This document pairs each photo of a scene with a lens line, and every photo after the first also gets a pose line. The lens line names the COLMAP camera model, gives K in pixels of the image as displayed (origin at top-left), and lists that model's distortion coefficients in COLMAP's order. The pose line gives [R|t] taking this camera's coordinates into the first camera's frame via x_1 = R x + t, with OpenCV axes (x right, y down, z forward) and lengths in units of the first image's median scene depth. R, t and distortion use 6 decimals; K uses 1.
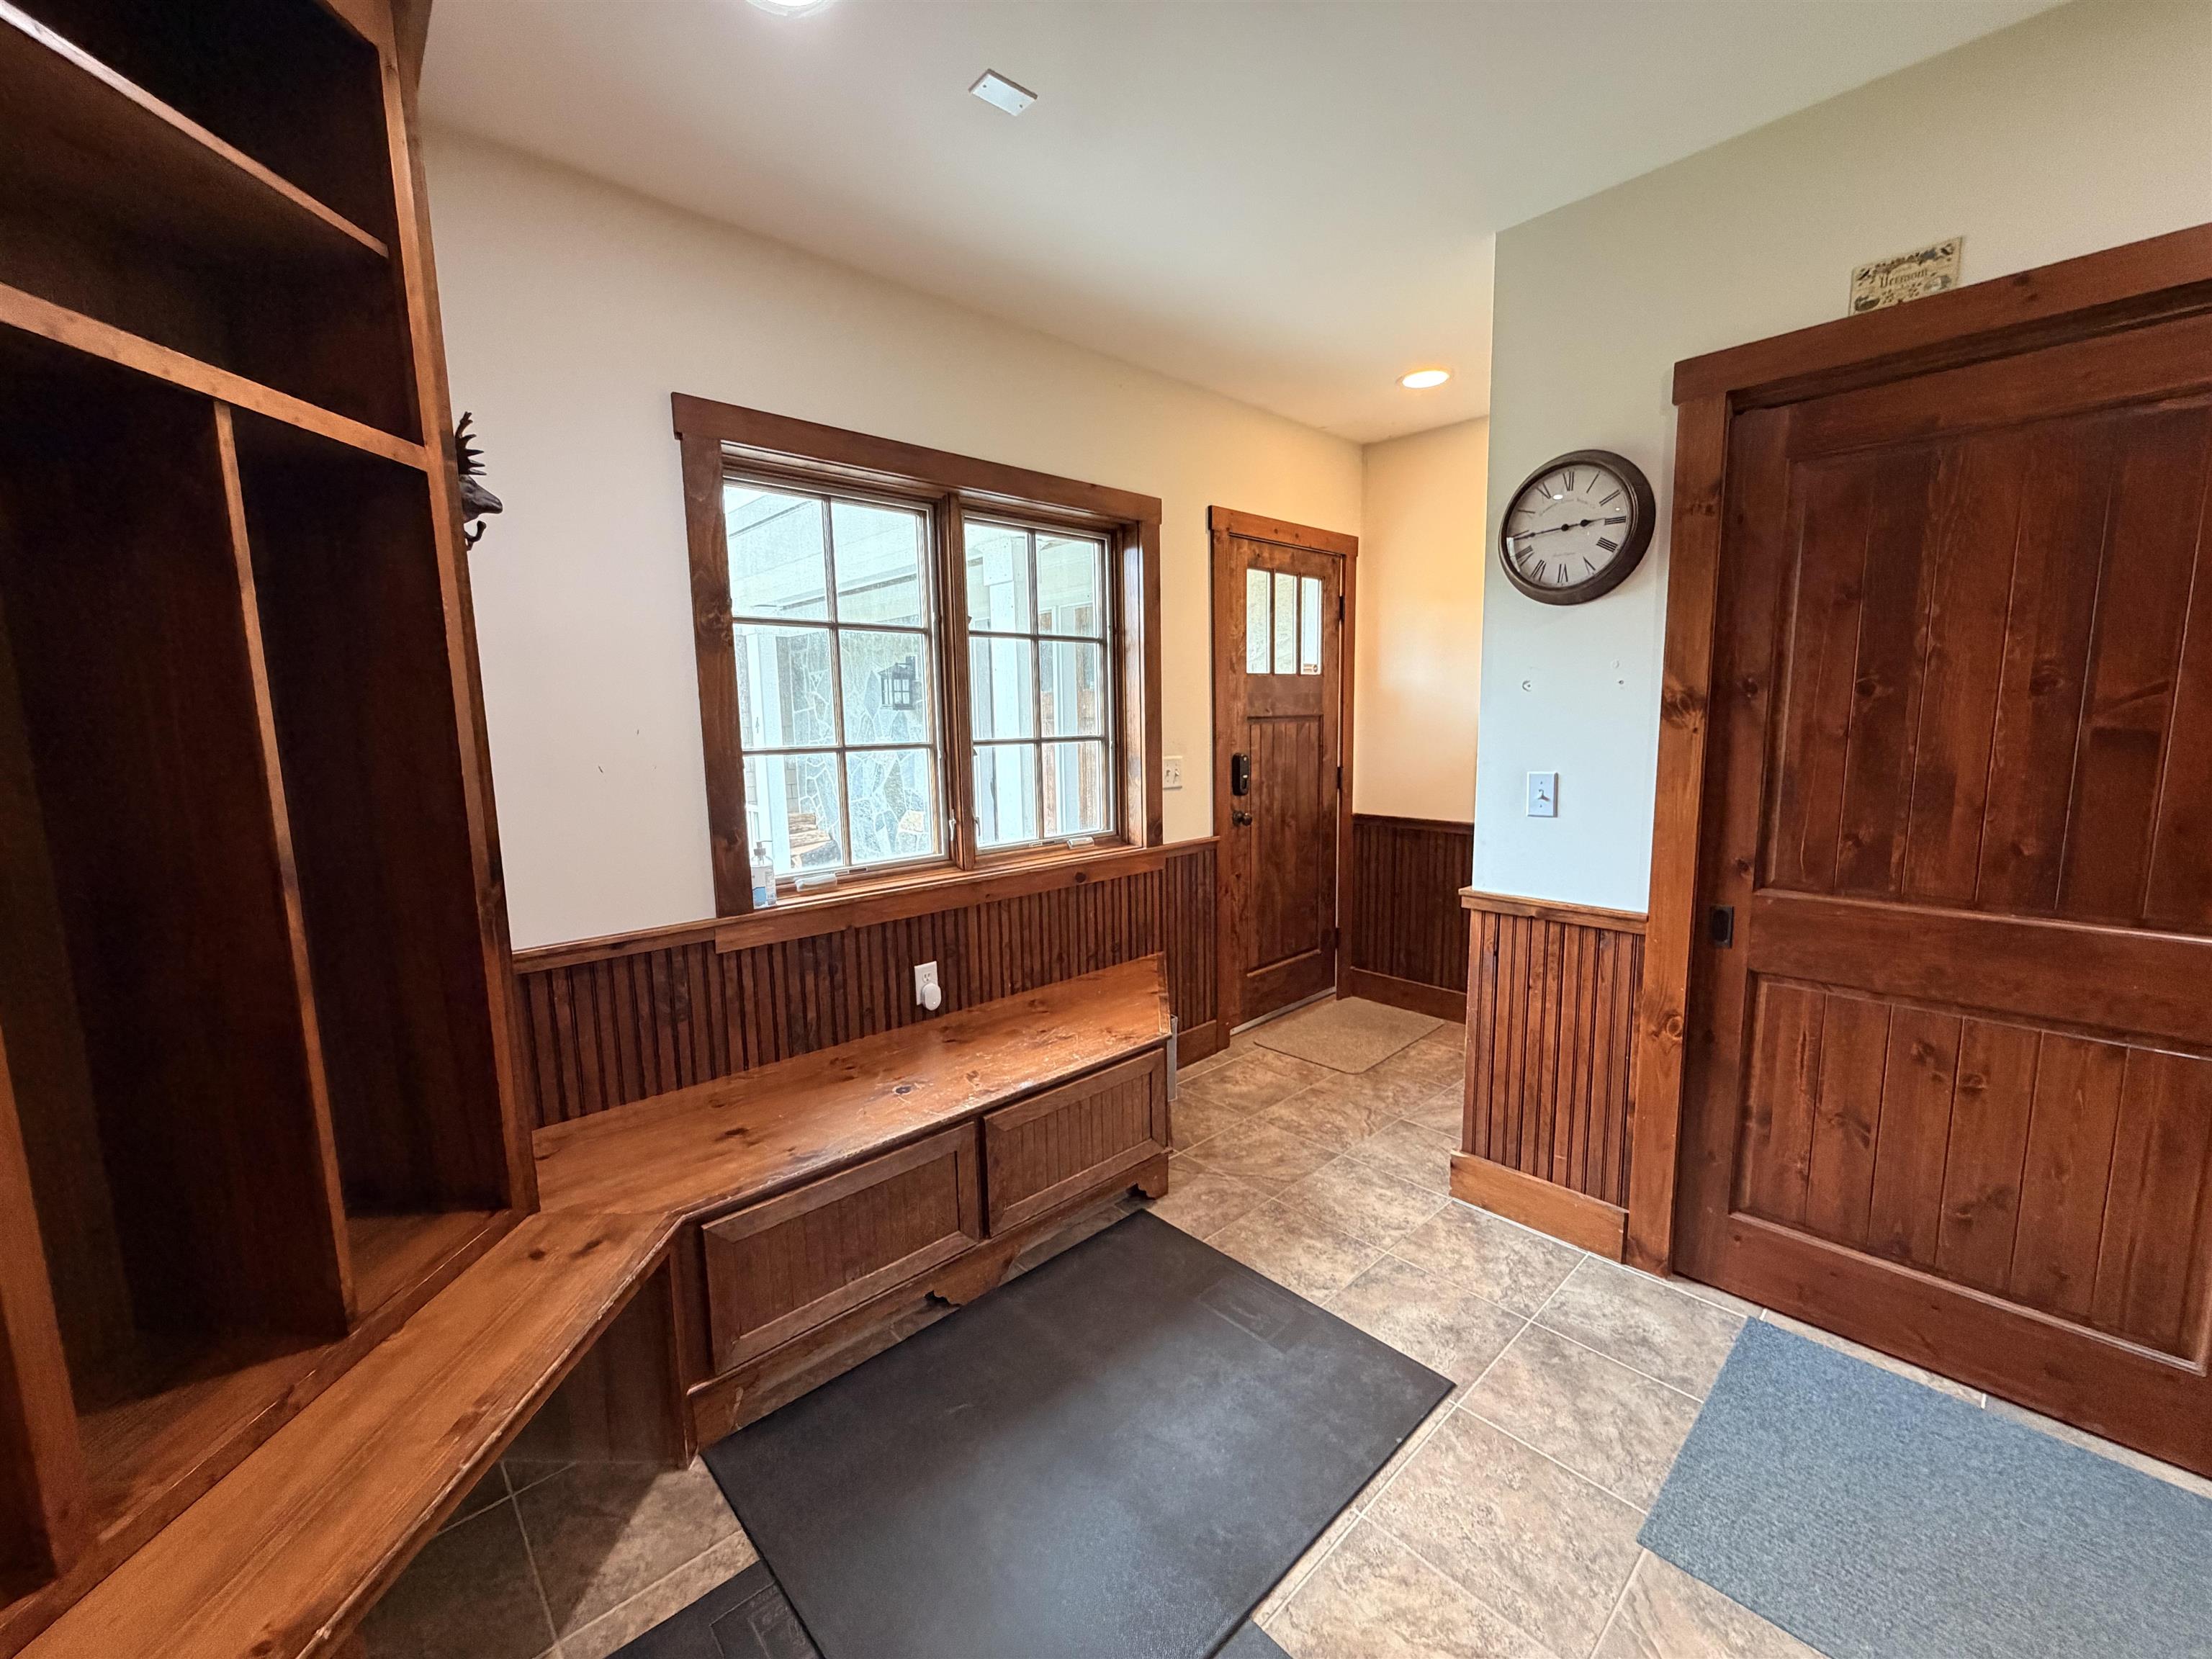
lens RADIAL K [[881.0, 0, 1104.8], [0, 881.0, 828.1], [0, 0, 1]] dist [-0.001357, 0.000508]
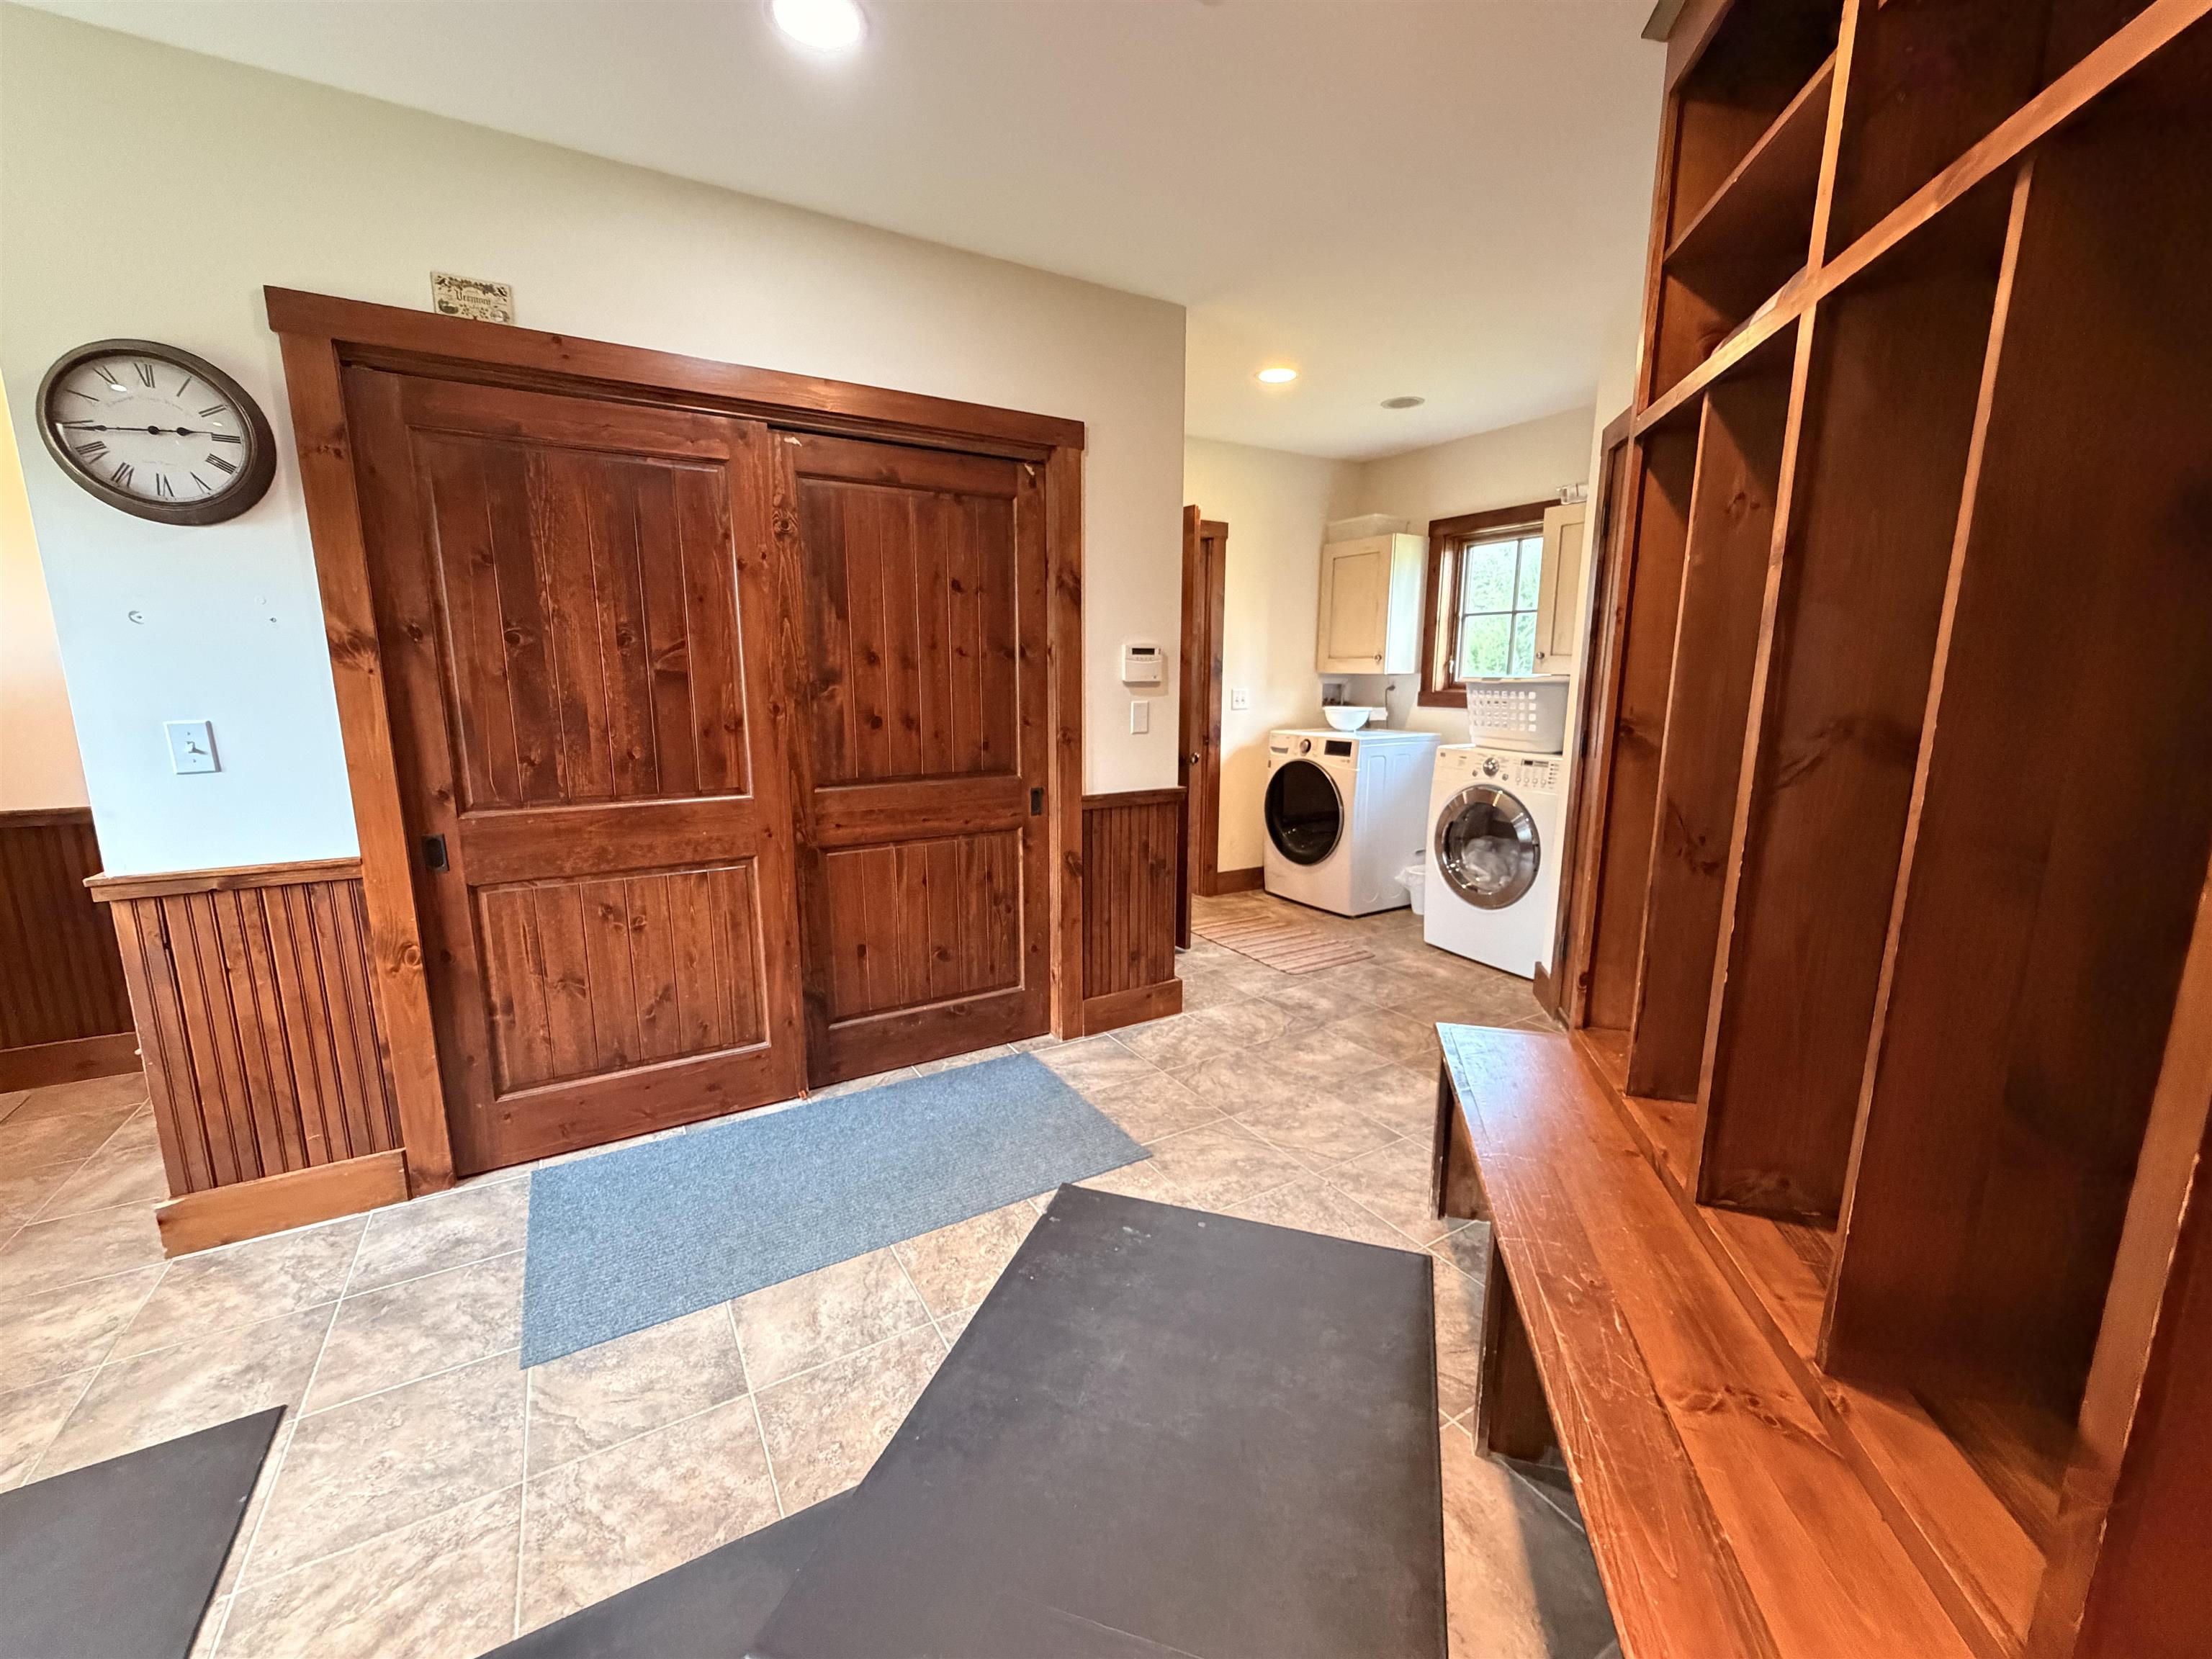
lens RADIAL K [[881.0, 0, 1103.3], [0, 881.0, 830.6], [0, 0, 1]] dist [-0.001357, 0.000508]
pose [[0.201434, -0.156661, 0.966893, -0.189621], [0.121753, 0.983476, 0.133982, 0.039788], [-0.971906, 0.090734, 0.217180, -0.045291]]
